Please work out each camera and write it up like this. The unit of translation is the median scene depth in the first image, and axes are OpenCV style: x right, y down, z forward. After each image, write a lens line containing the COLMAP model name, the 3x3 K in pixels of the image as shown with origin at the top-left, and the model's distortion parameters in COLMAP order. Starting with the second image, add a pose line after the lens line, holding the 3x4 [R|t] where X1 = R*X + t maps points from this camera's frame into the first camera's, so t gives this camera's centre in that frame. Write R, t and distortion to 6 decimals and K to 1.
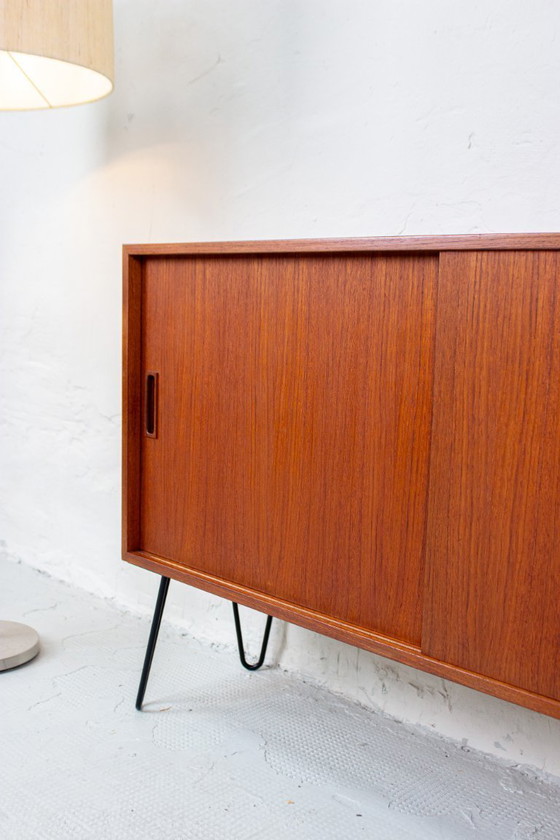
lens RADIAL K [[961.5, 0, 280.0], [0, 961.5, 420.0], [0, 0, 1]] dist [-0.074566, 0.019257]
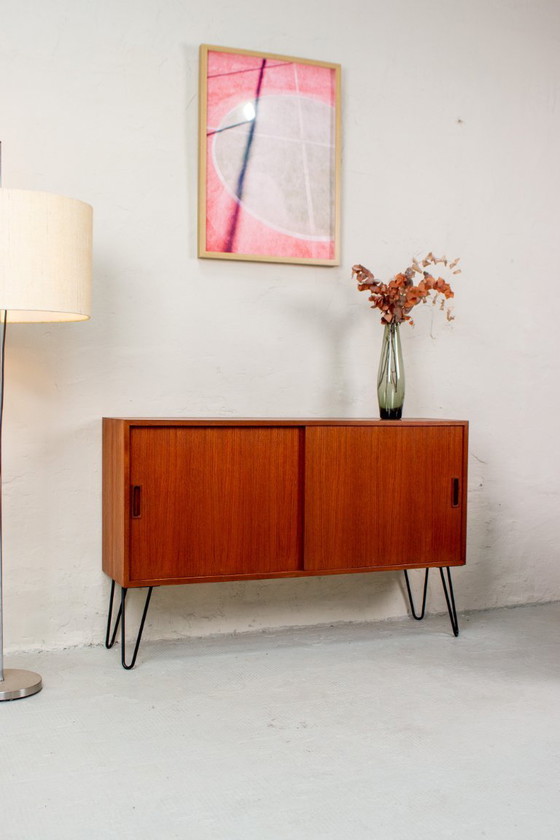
lens RADIAL K [[961.5, 0, 280.0], [0, 961.5, 420.0], [0, 0, 1]] dist [-0.074566, 0.019257]
pose [[0.373853, -0.046663, 0.926313, -1.945781], [0.119408, 0.992844, 0.001823, -0.159444], [-0.919769, 0.109928, 0.376750, -0.012121]]
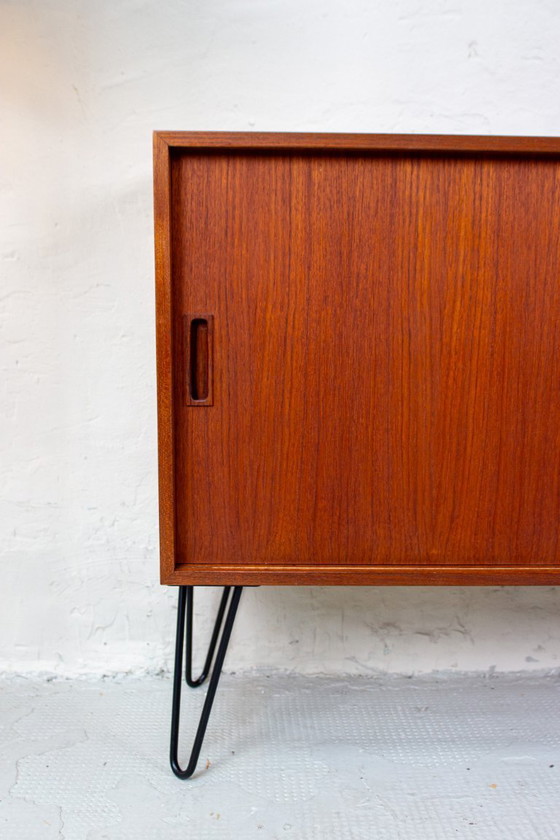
lens RADIAL K [[940.7, 0, 279.6], [0, 940.7, 425.9], [0, 0, 1]] dist [-0.084699, 0.040378]
pose [[0.690037, -0.140415, 0.710023, -0.645118], [0.106192, 0.990026, 0.092585, -0.028004], [-0.715941, 0.011512, 0.698066, 0.501462]]
